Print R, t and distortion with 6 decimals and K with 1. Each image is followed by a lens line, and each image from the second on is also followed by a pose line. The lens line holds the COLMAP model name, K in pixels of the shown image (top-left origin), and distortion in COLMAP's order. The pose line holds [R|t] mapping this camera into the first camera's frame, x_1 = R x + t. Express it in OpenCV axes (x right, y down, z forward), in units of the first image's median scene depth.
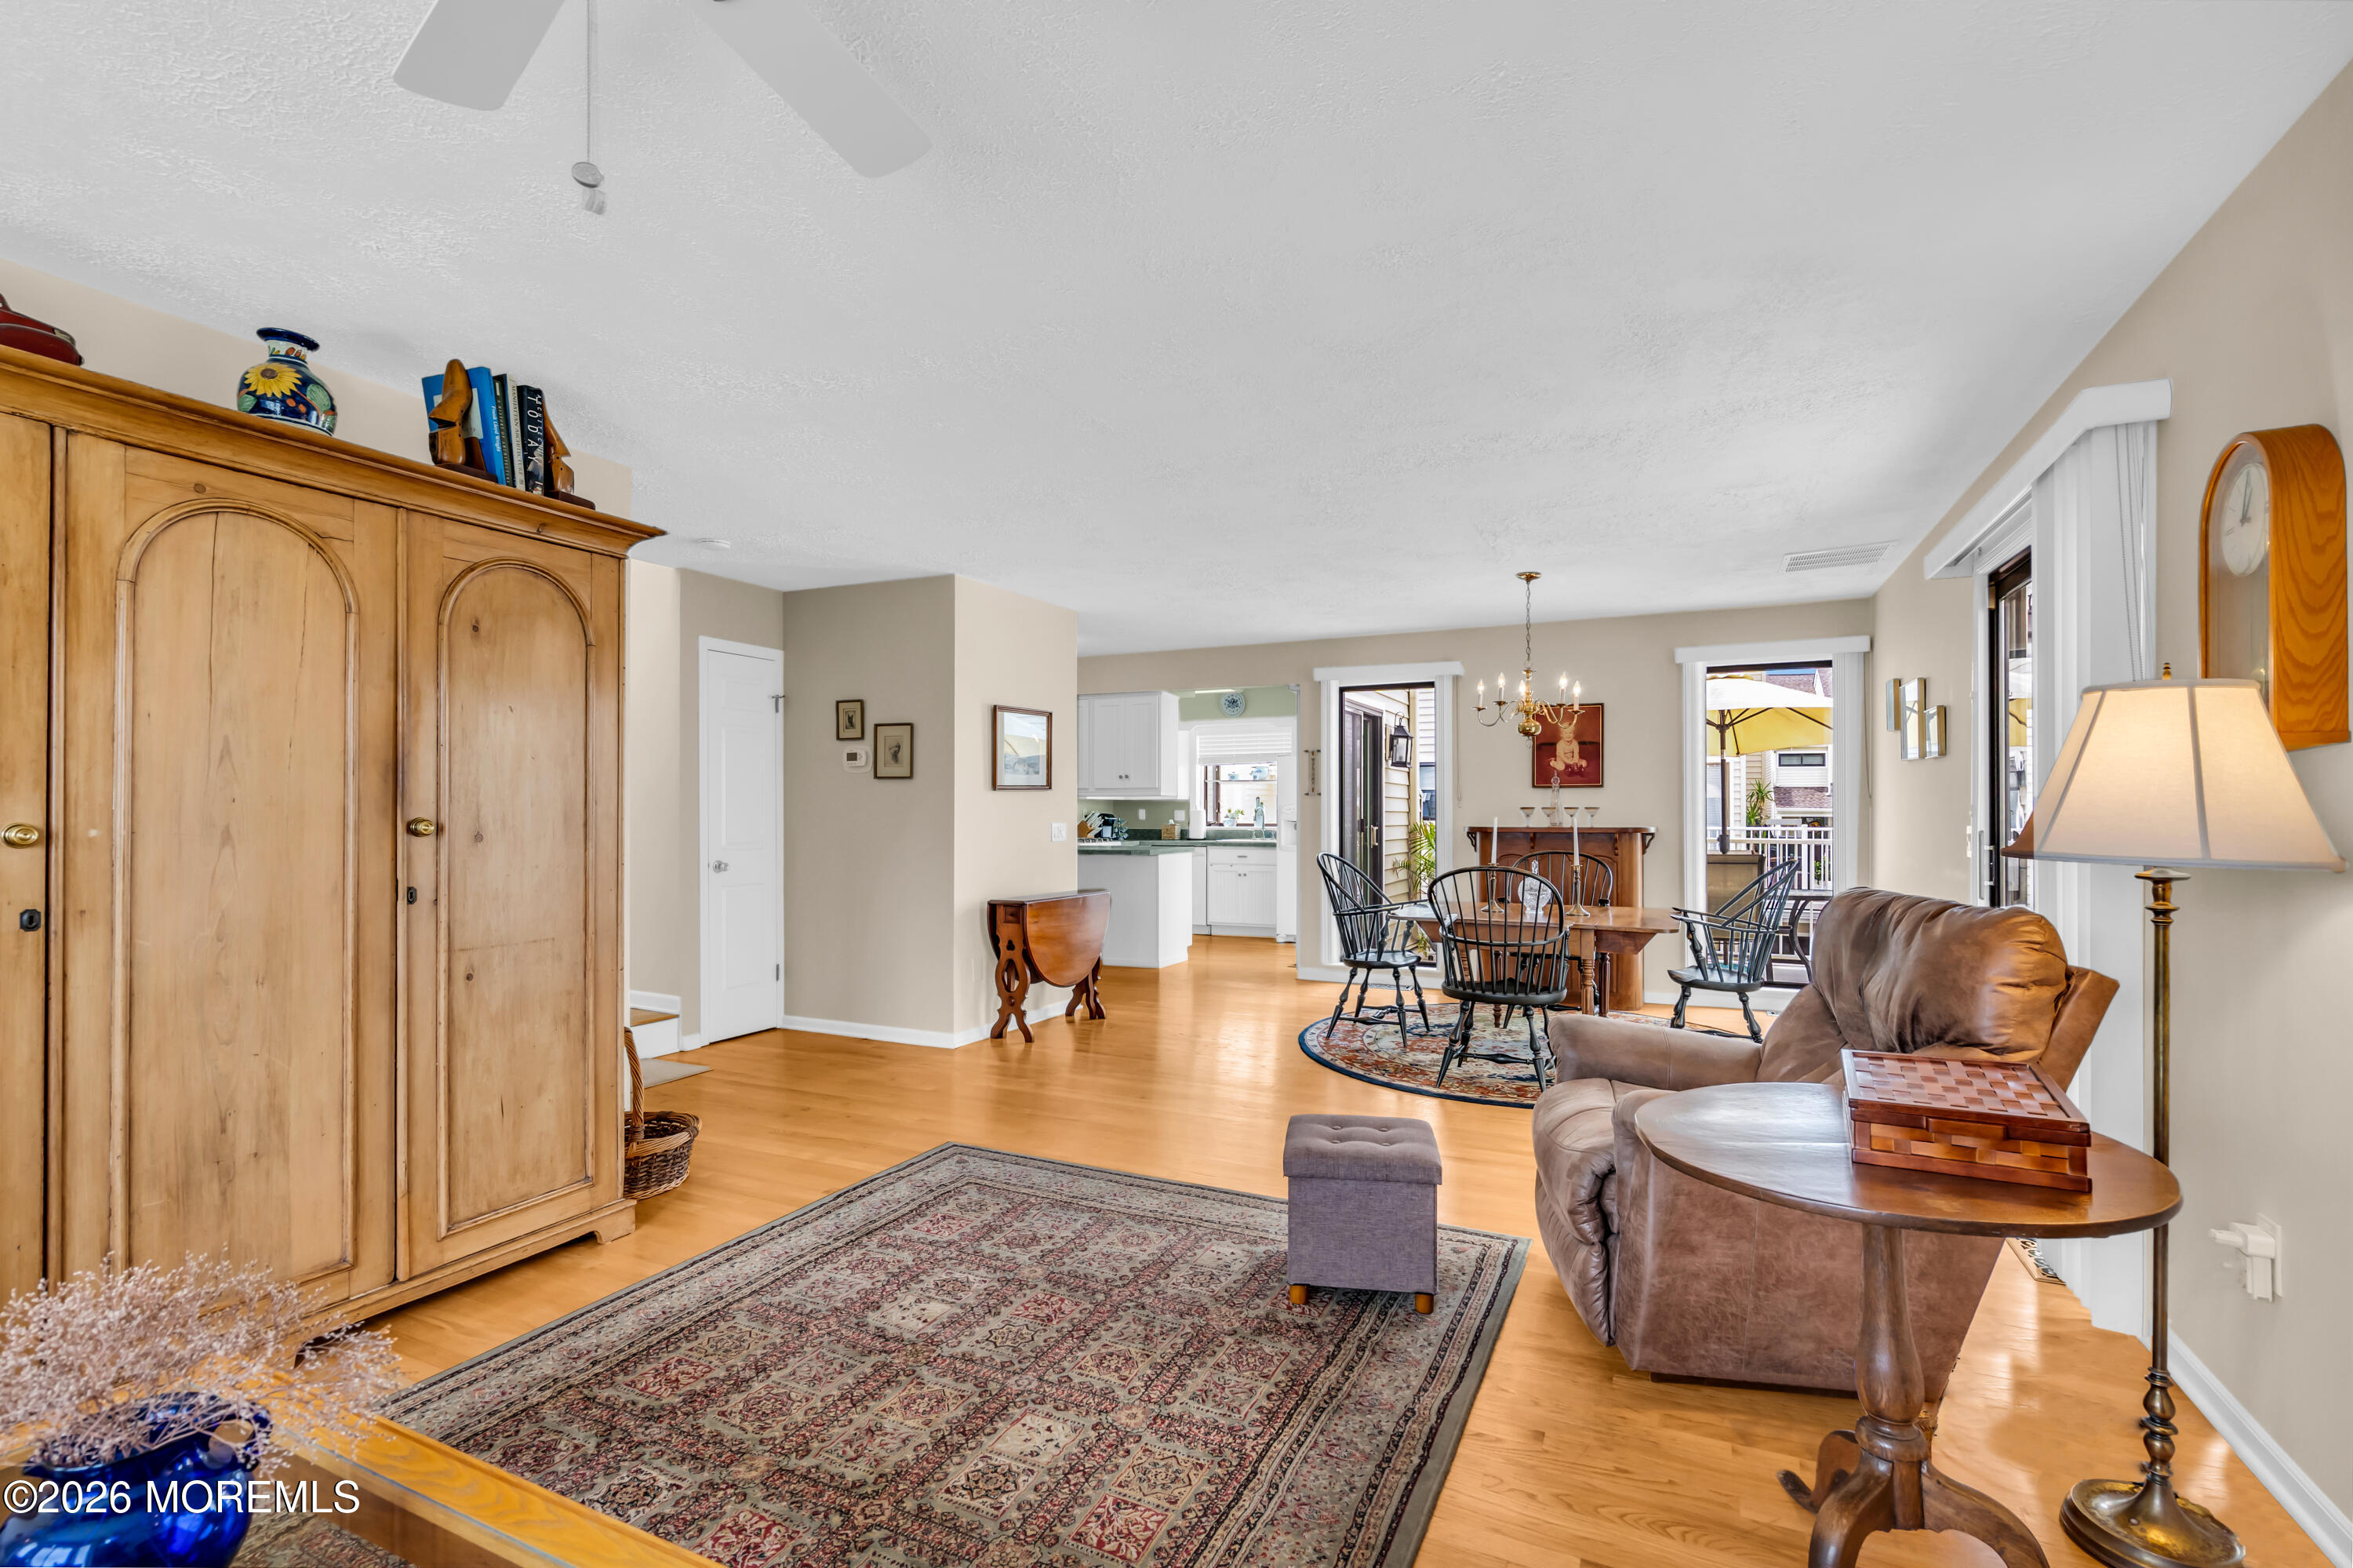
lens RADIAL K [[1054.8, 0, 1173.6], [0, 1054.8, 810.0], [0, 0, 1]] dist [-0.001444, 0.000072]
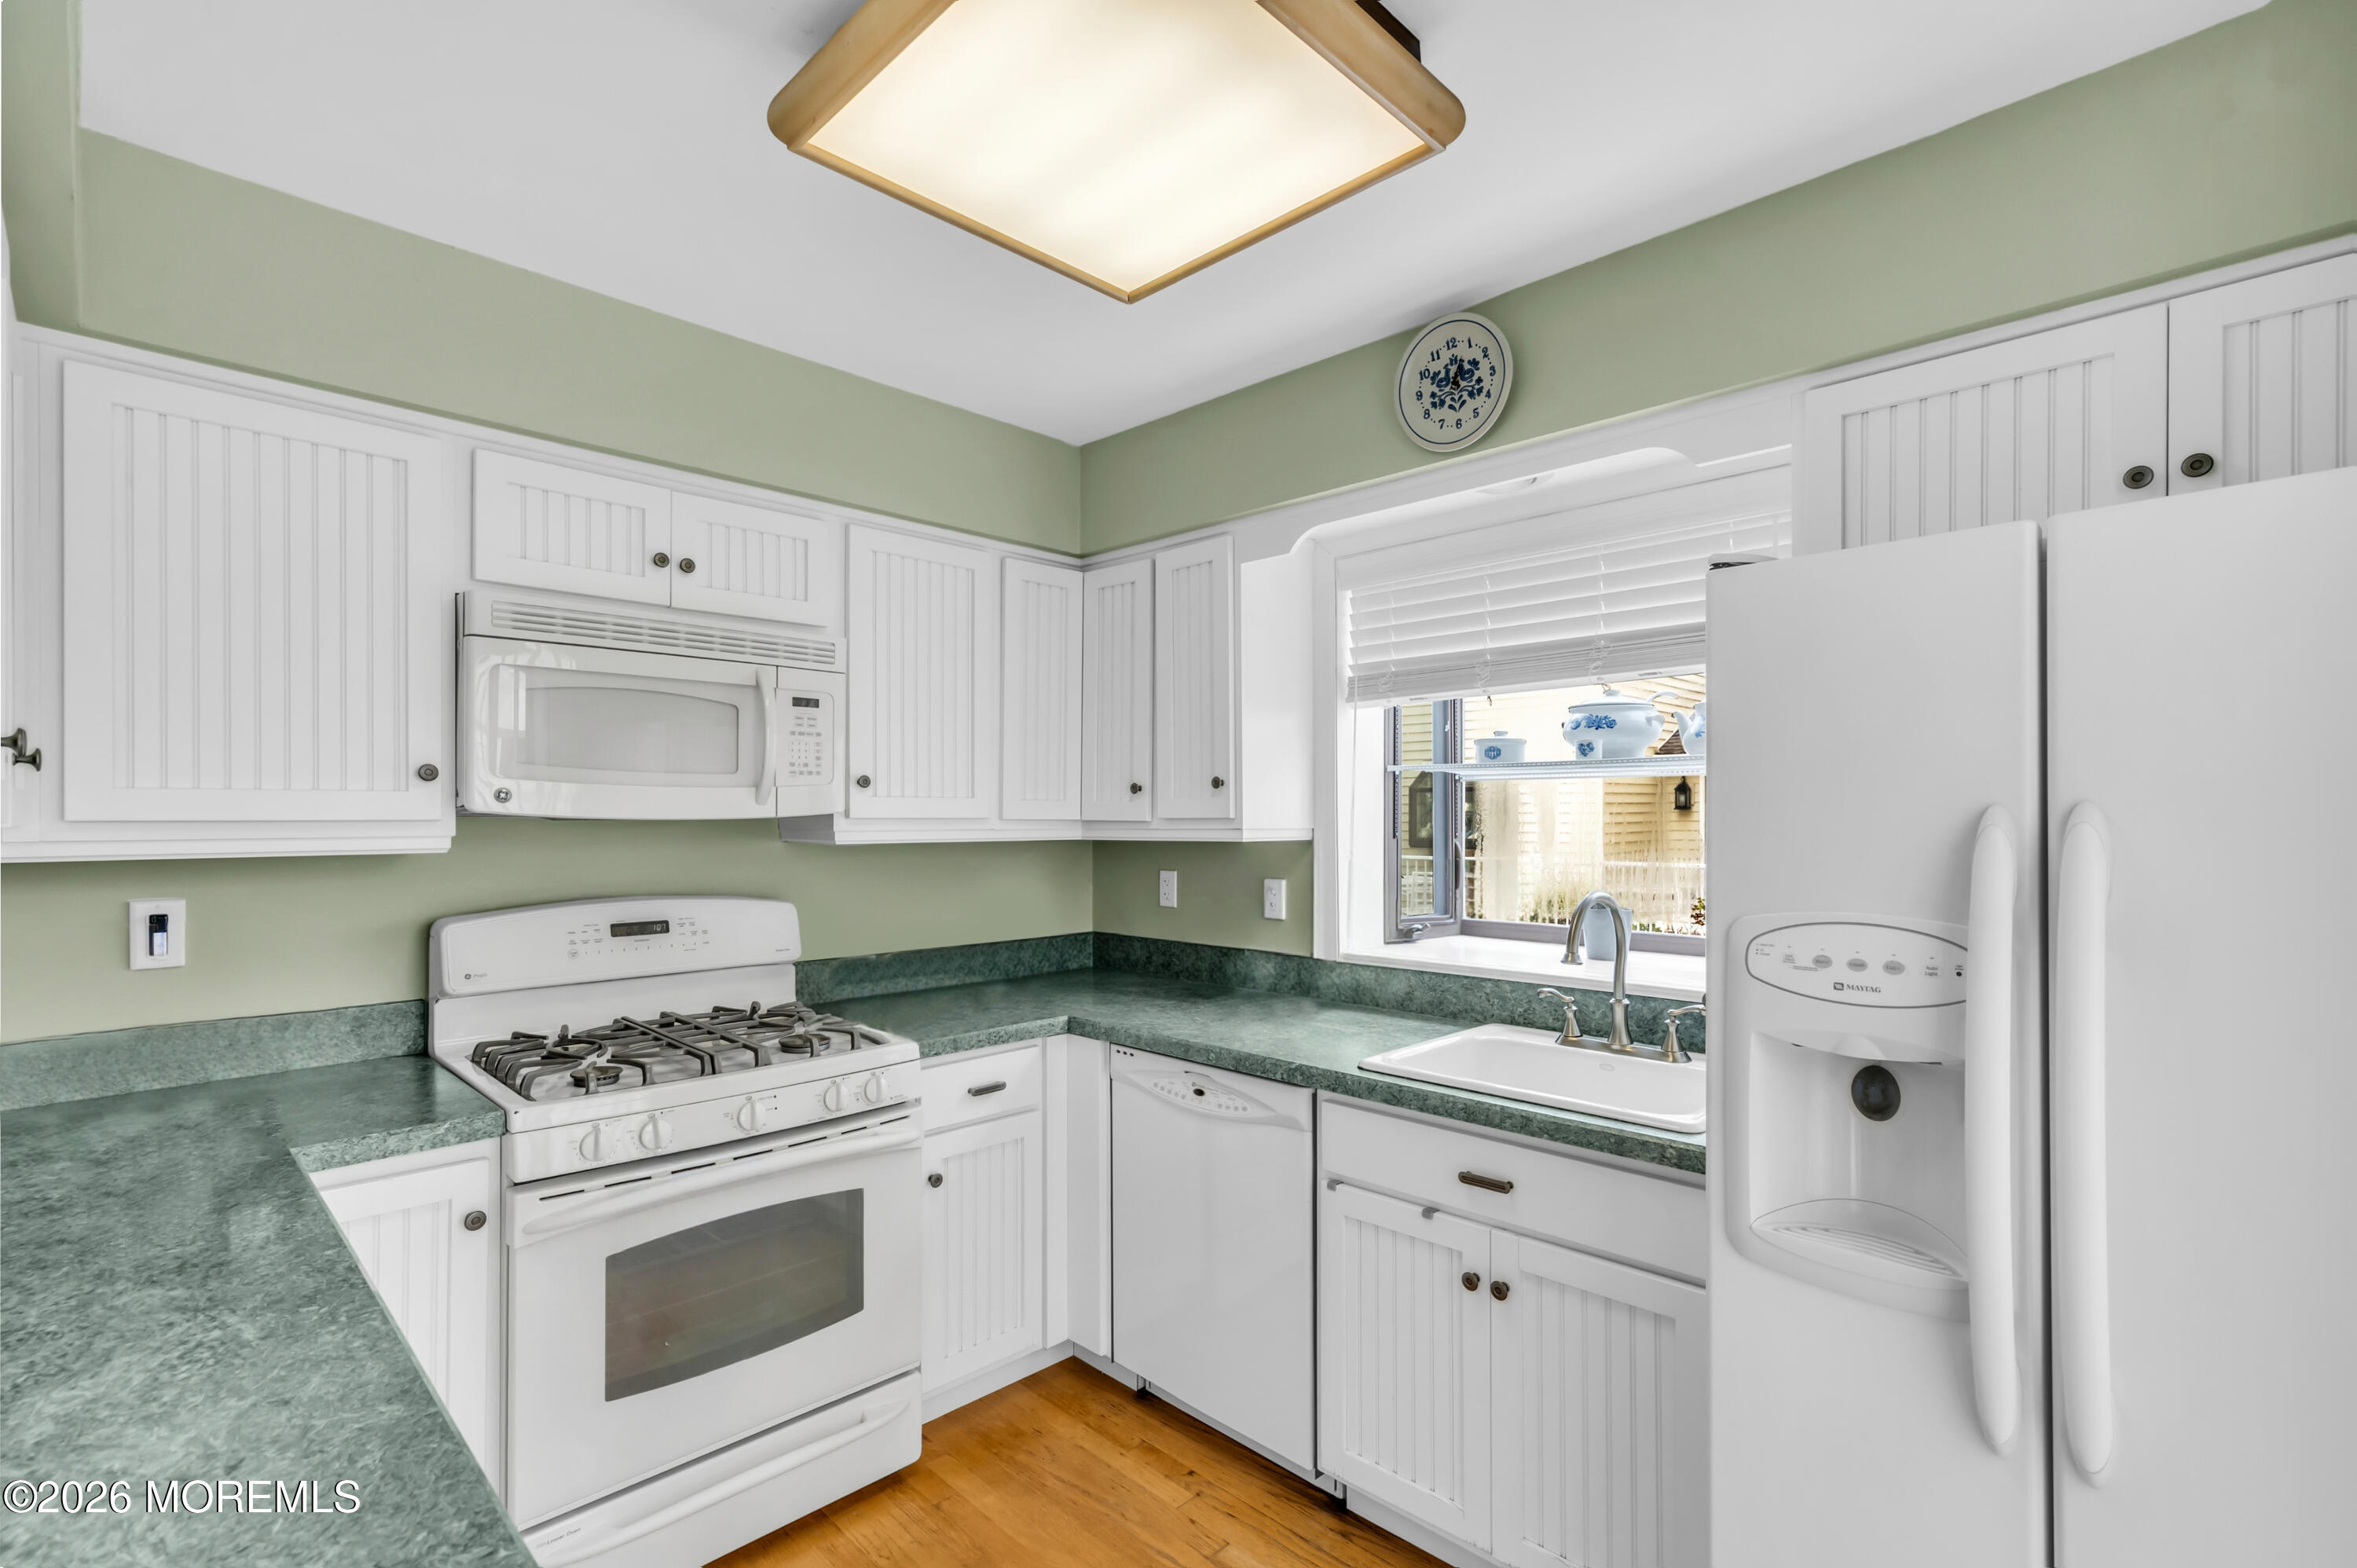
lens RADIAL K [[1078.5, 0, 1184.6], [0, 1078.5, 817.6], [0, 0, 1]] dist [-0.002615, 0.000406]
pose [[0.949114, -0.003798, -0.314909, 0.141436], [0.004041, 0.999992, 0.000120, -0.033120], [0.314906, -0.001386, 0.949122, 1.540458]]
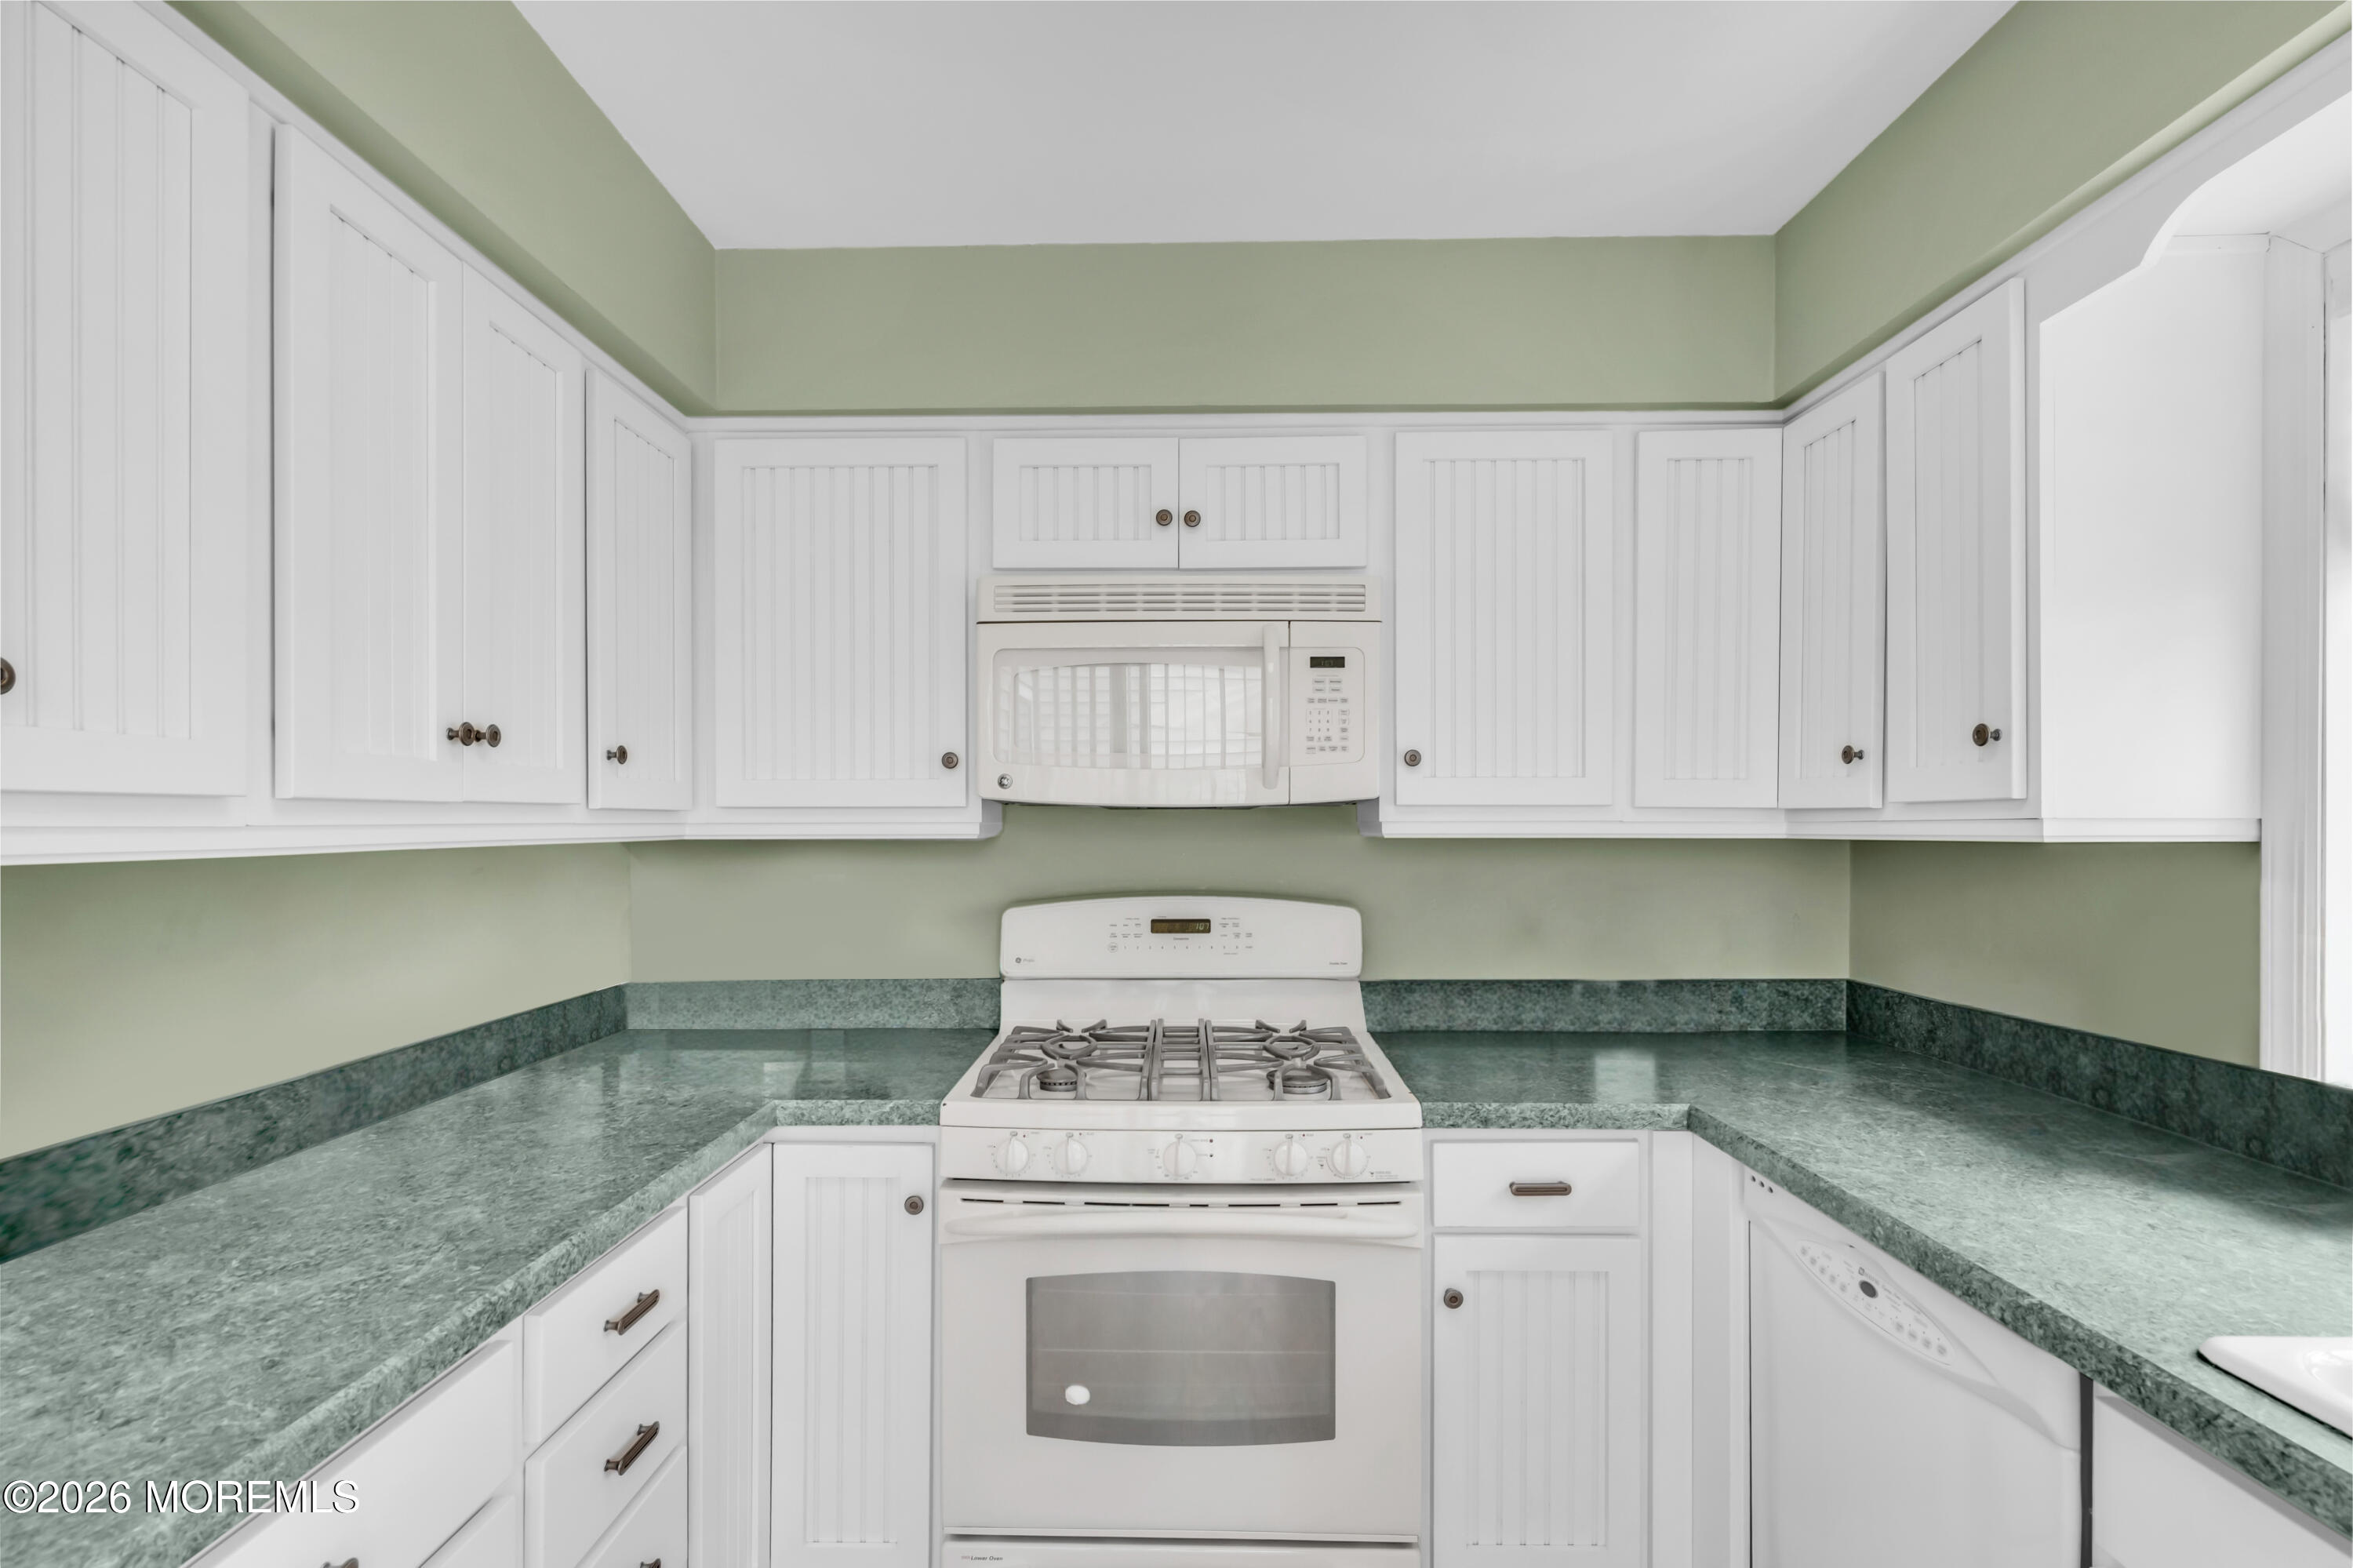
lens RADIAL K [[1100.3, 0, 1169.6], [0, 1100.3, 834.9], [0, 0, 1]] dist [-0.006652, 0.000495]
pose [[0.416779, 0.005181, -0.908993, 0.172147], [0.001943, 0.999976, 0.006590, -0.024258], [0.909006, -0.004512, 0.416759, 1.745640]]
